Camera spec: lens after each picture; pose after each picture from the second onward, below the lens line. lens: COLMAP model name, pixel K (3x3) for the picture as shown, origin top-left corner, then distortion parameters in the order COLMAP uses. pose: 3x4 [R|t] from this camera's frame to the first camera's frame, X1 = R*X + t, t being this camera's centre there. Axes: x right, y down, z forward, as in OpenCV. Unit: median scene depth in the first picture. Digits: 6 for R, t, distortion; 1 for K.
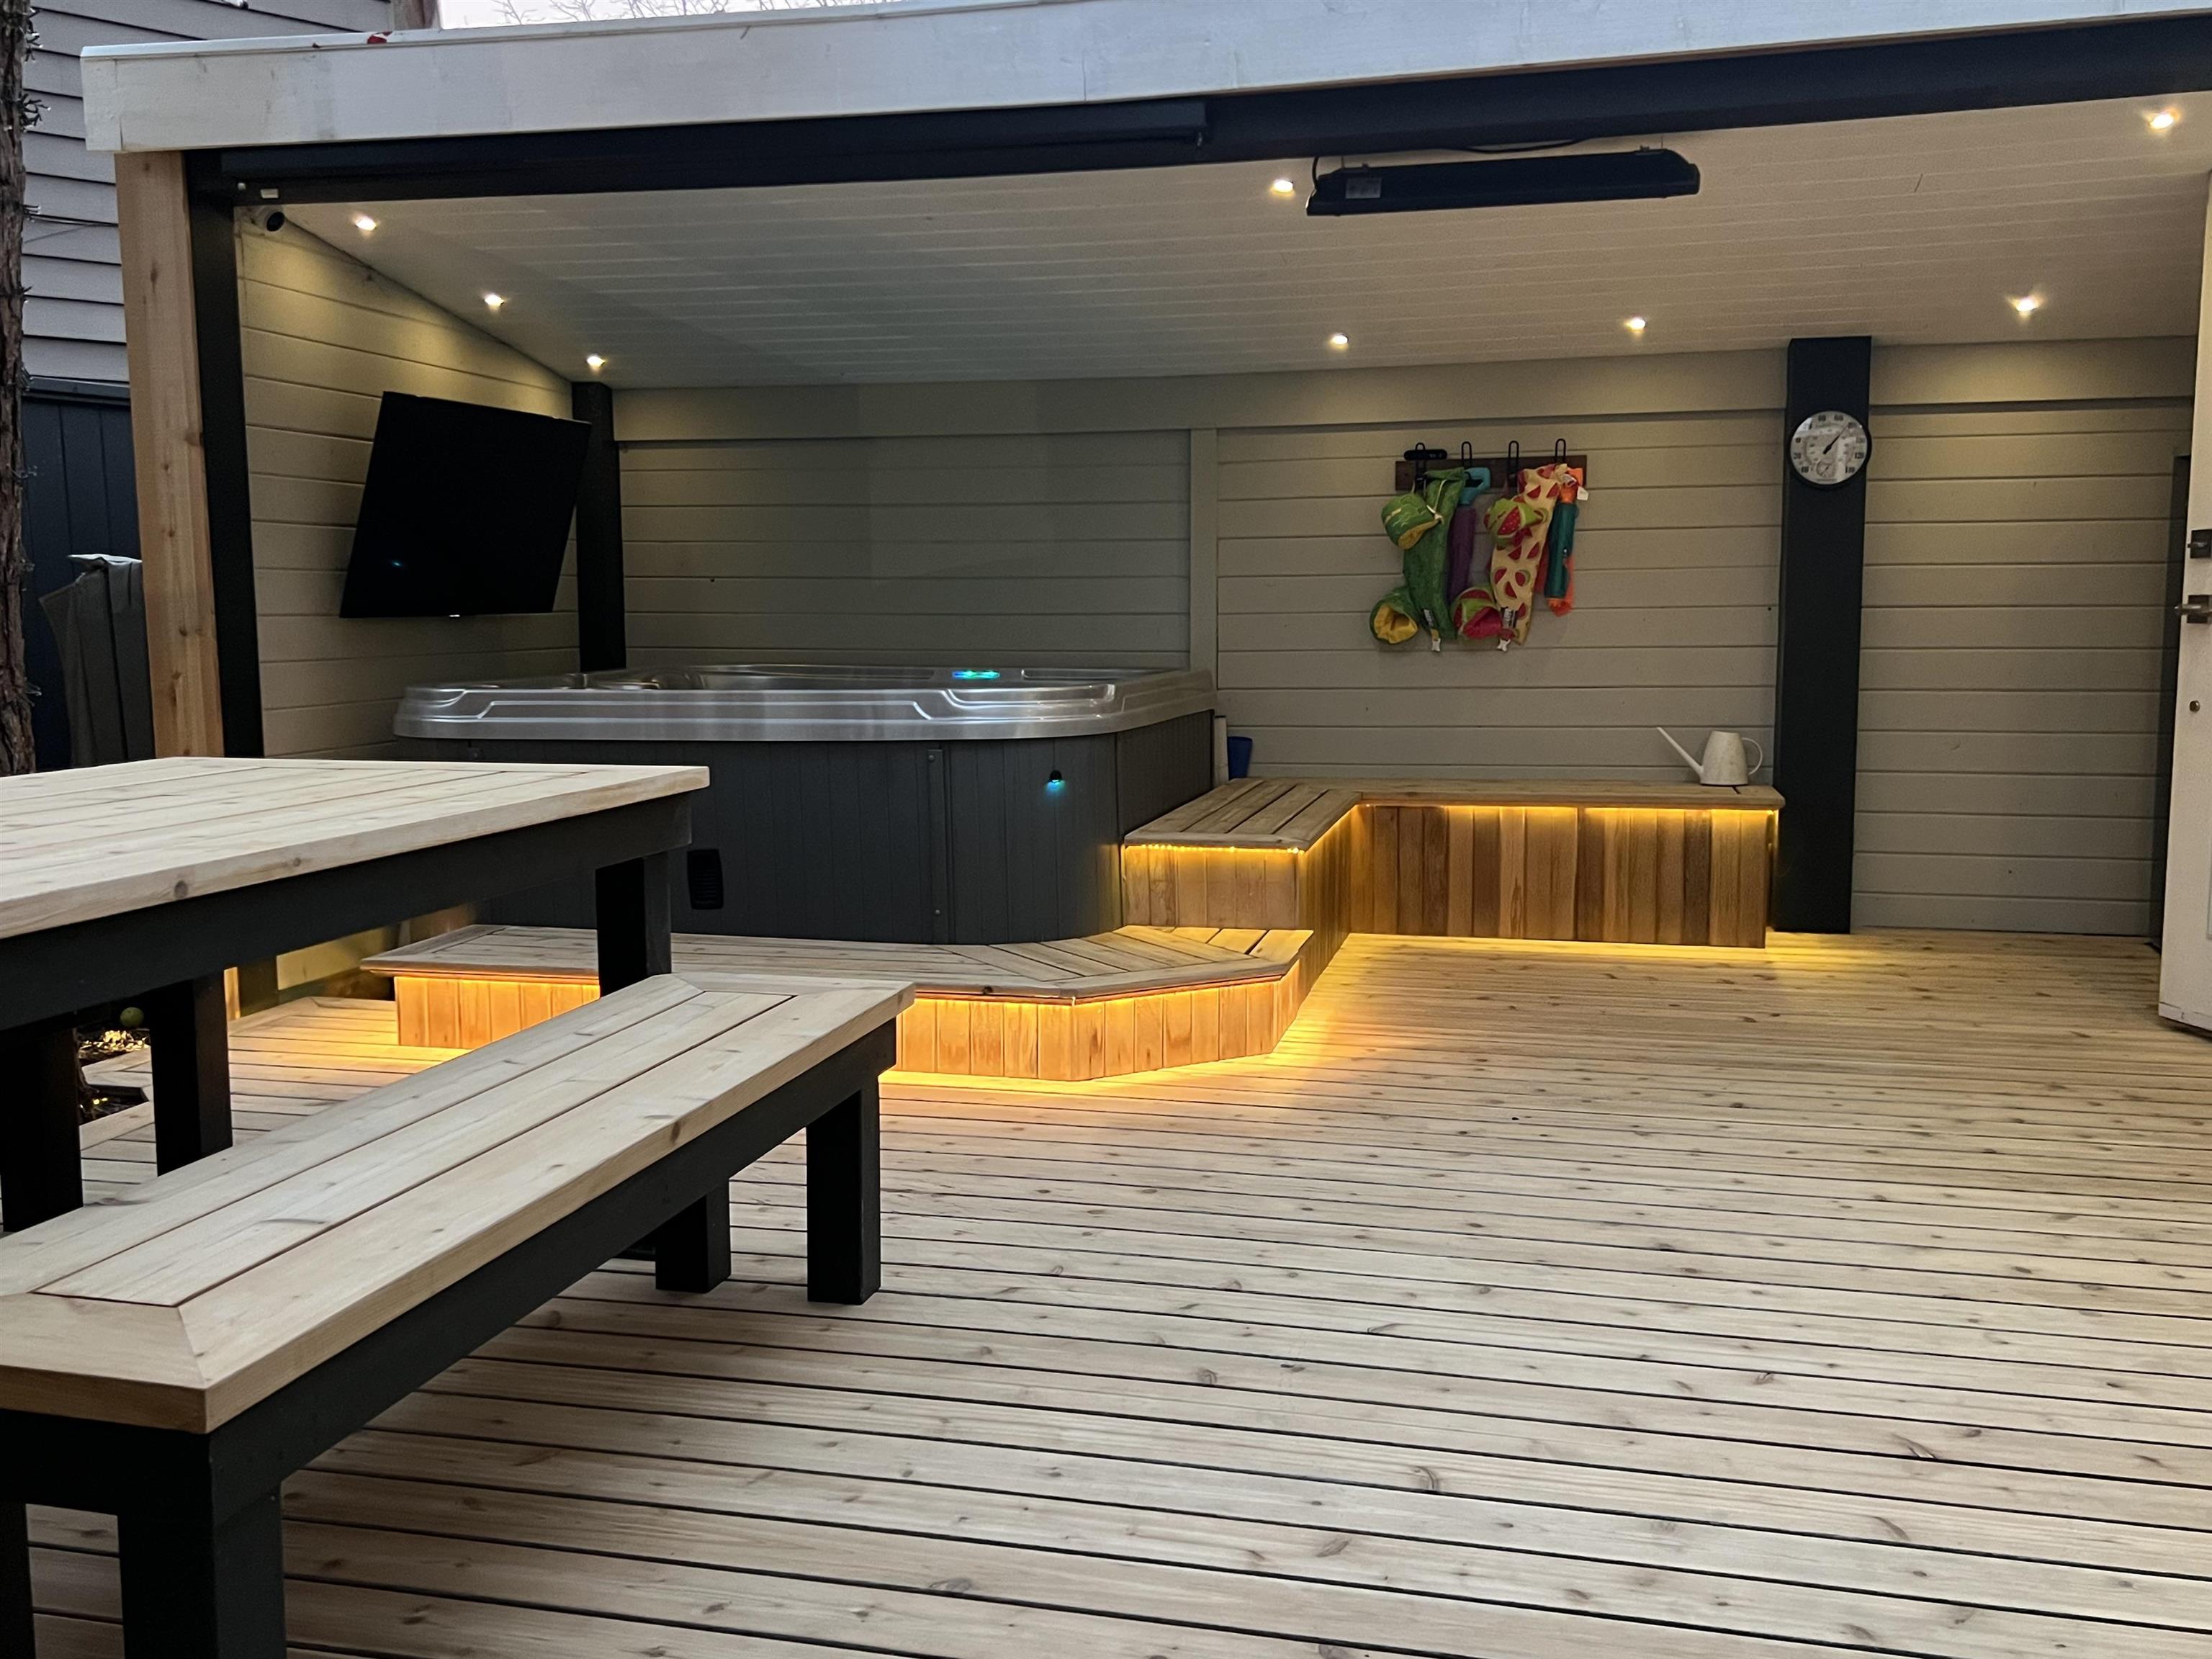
lens RADIAL K [[1932.3, 0, 1106.0], [0, 1932.3, 829.5], [0, 0, 1]] dist [0.101048, -0.140067]
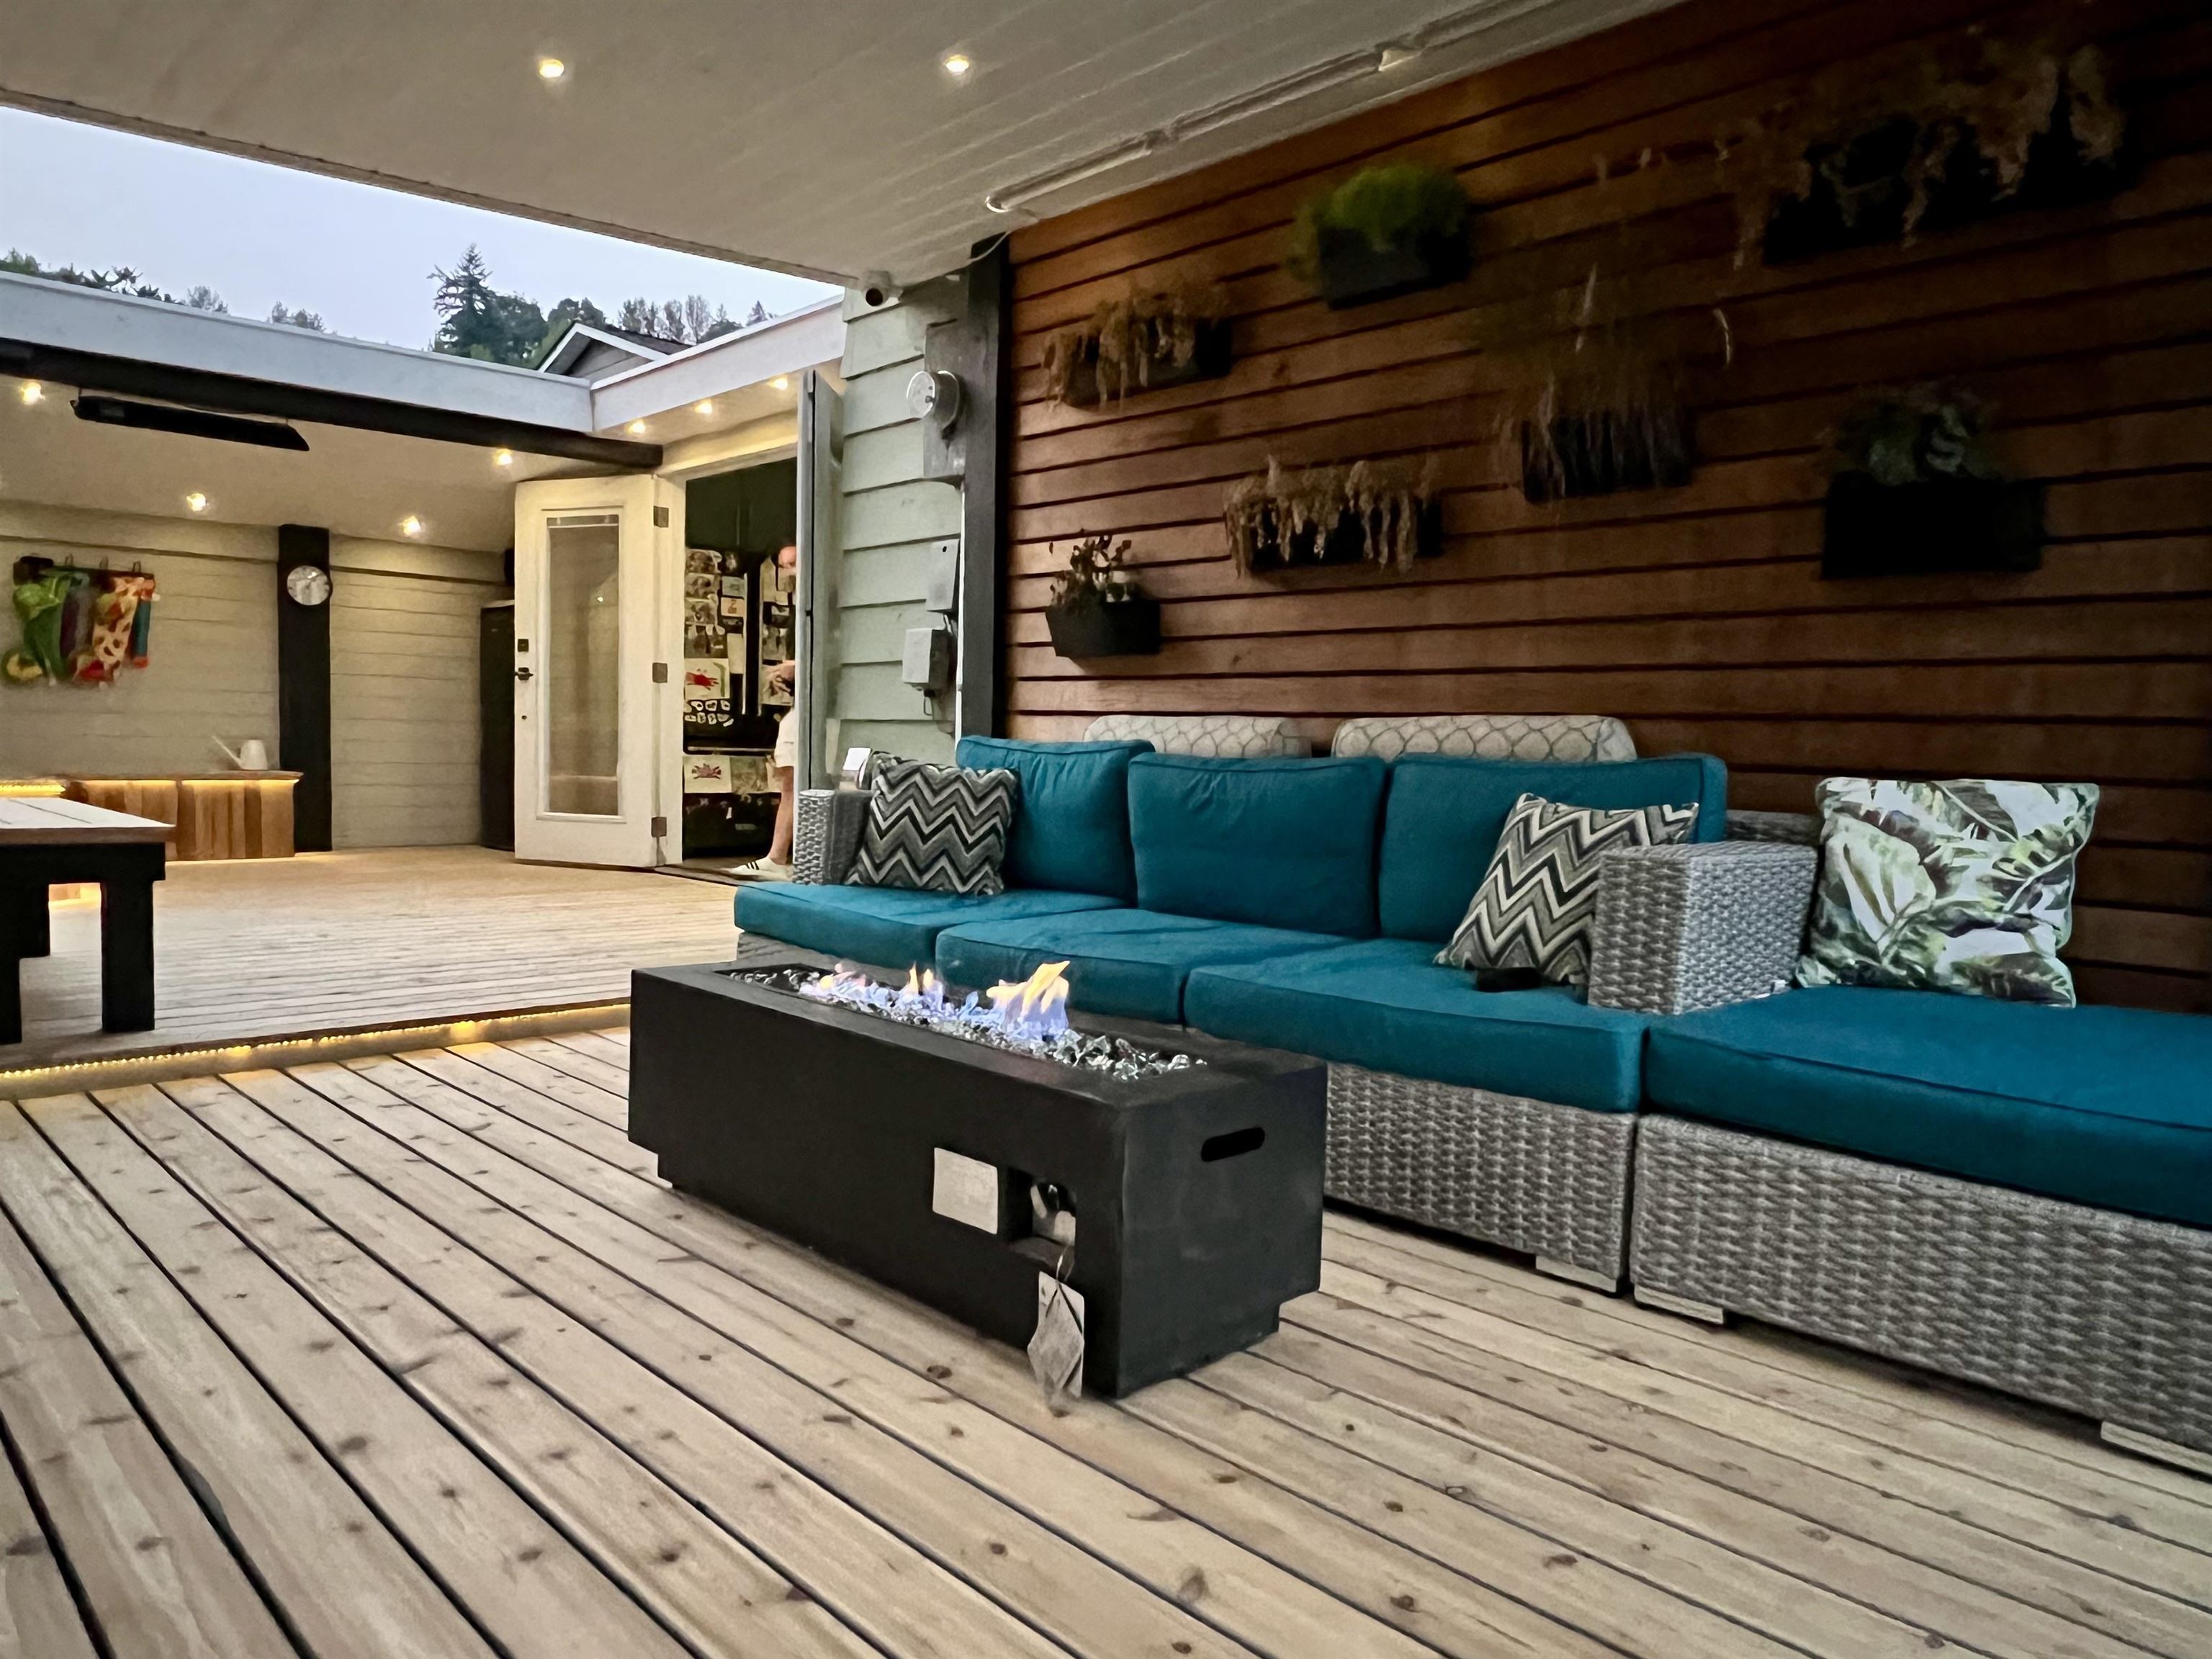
lens RADIAL K [[1443.2, 0, 1109.9], [0, 1443.2, 842.3], [0, 0, 1]] dist [-0.003518, -0.005985]
pose [[0.526770, -0.035814, 0.849253, -0.393500], [0.074603, 0.997204, -0.004221, 0.107741], [-0.846728, 0.065581, 0.527969, -0.340746]]
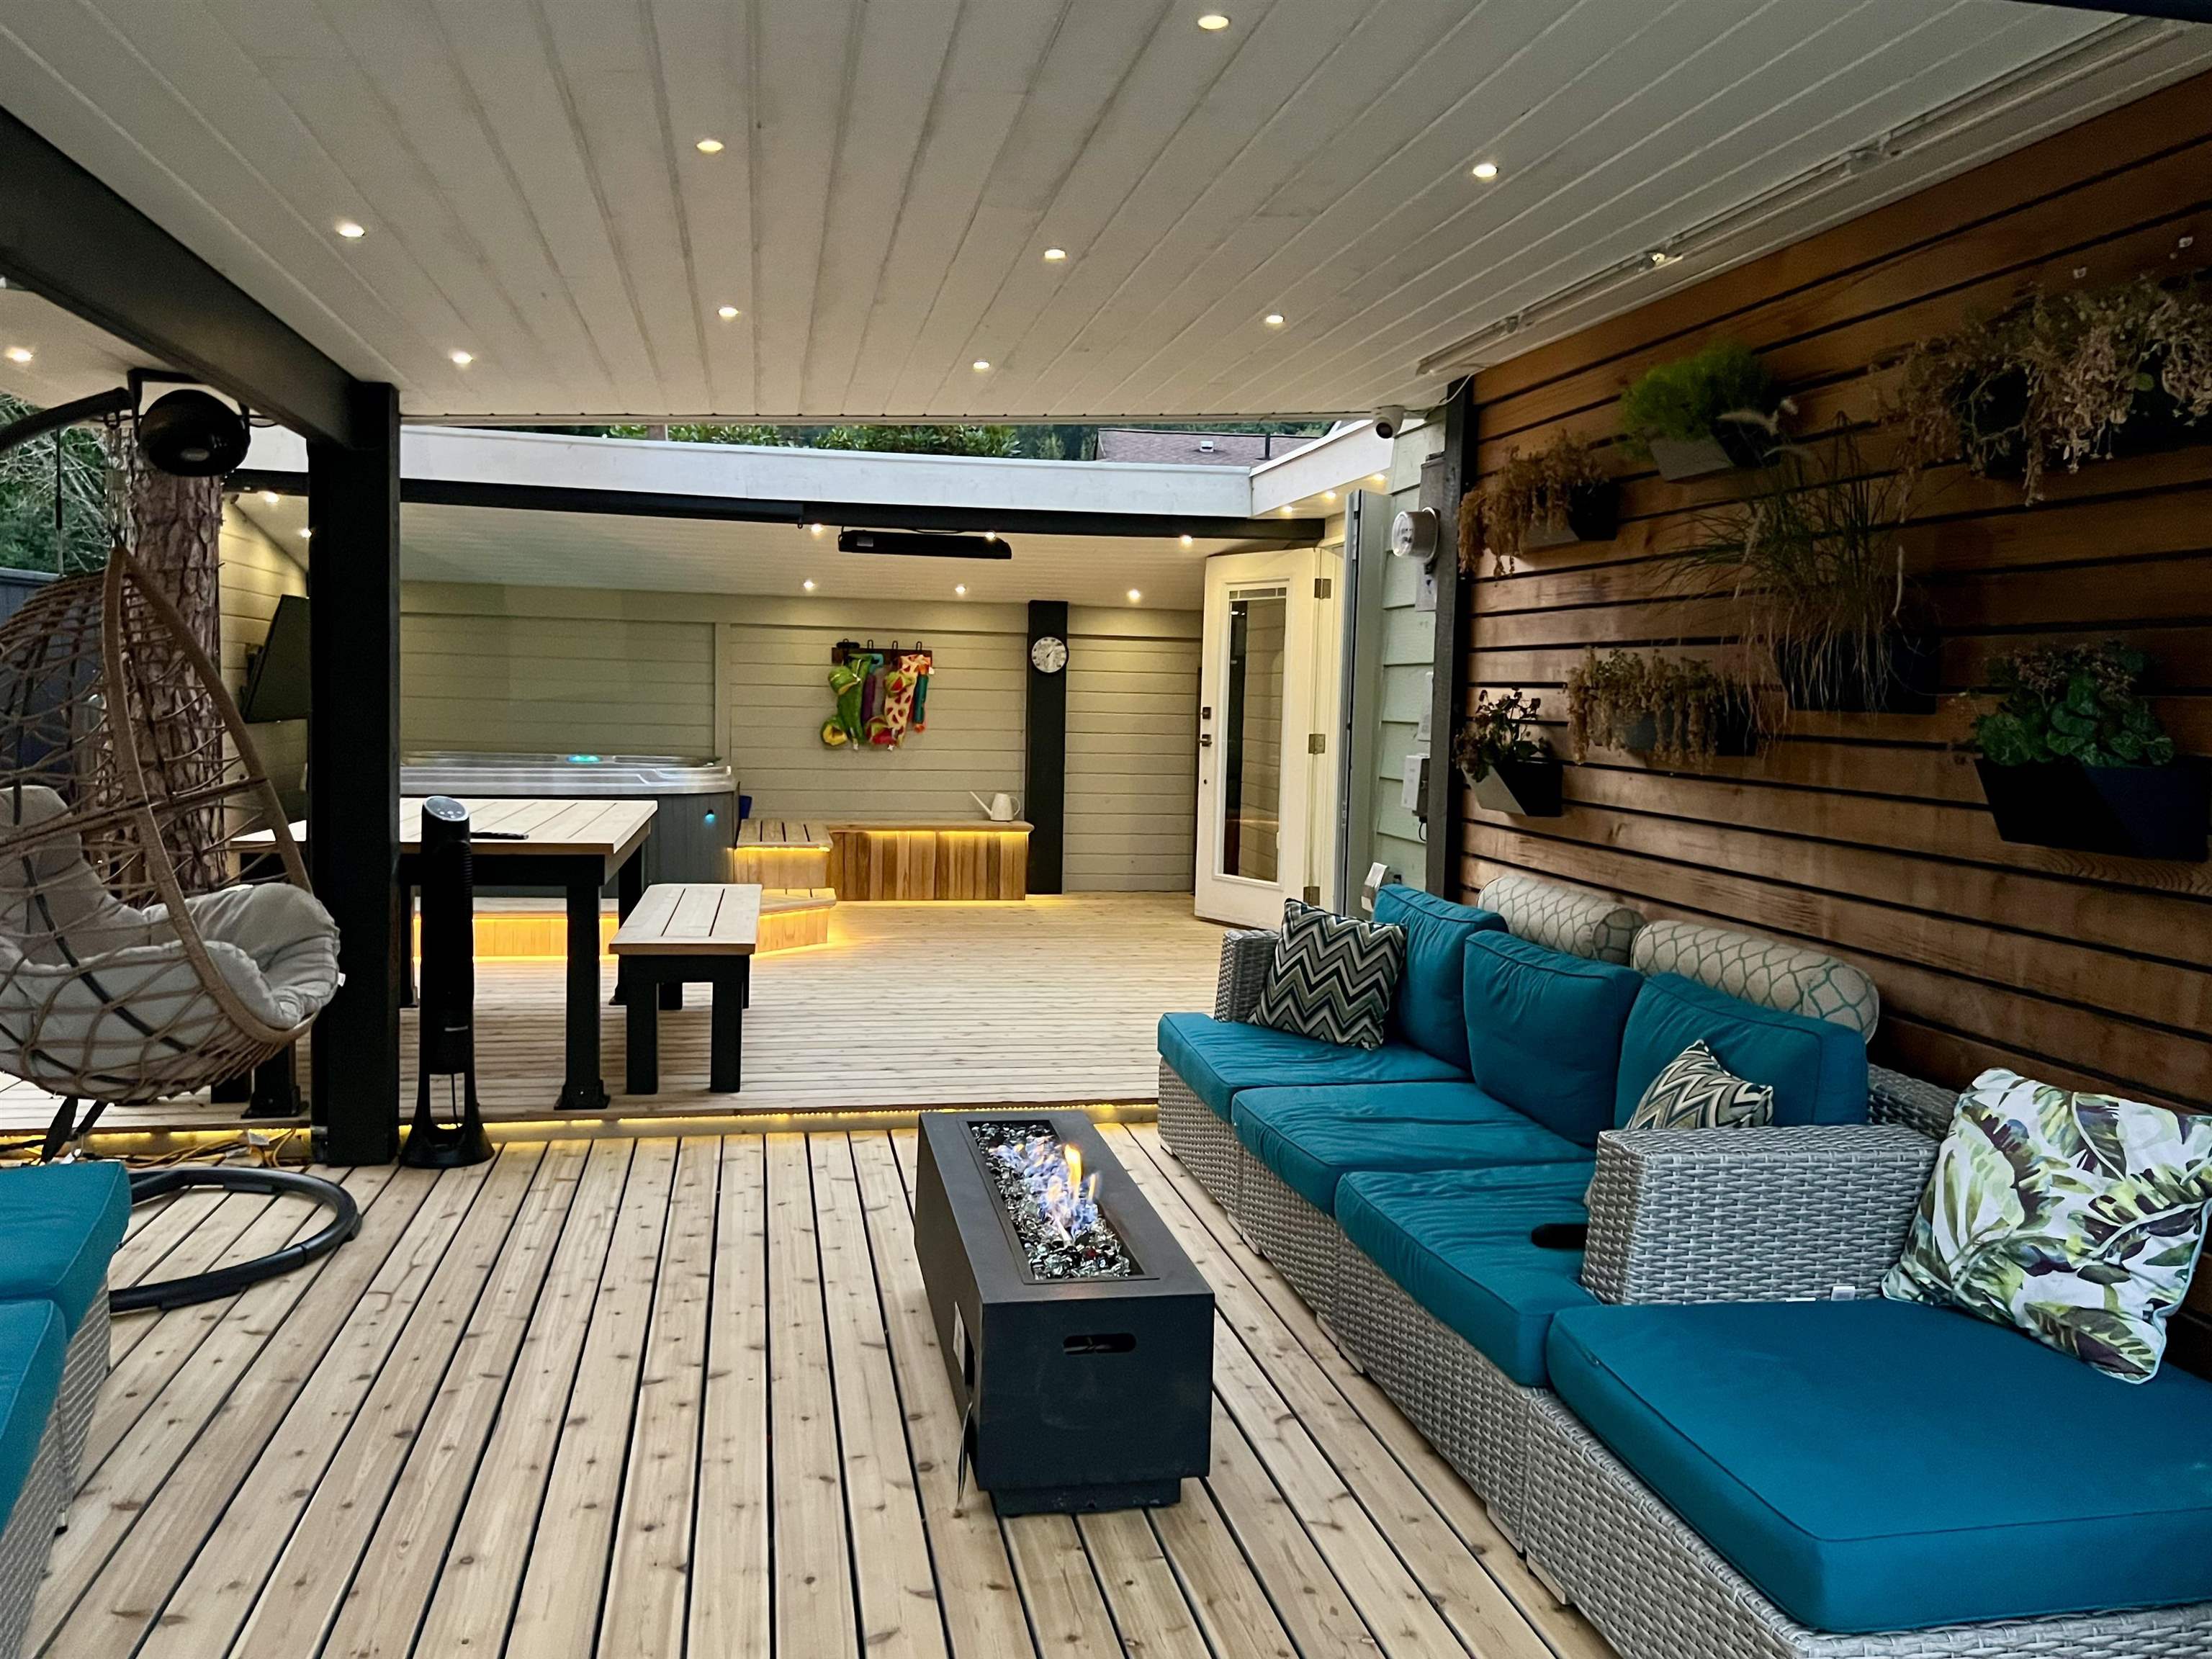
lens RADIAL K [[1711.6, 0, 1121.6], [0, 1711.6, 824.2], [0, 0, 1]] dist [0.082957, -0.104582]
pose [[0.905490, -0.004535, 0.424344, -0.319089], [0.021458, 0.999153, -0.035112, 0.045466], [-0.423826, 0.040899, 0.904820, -0.637538]]
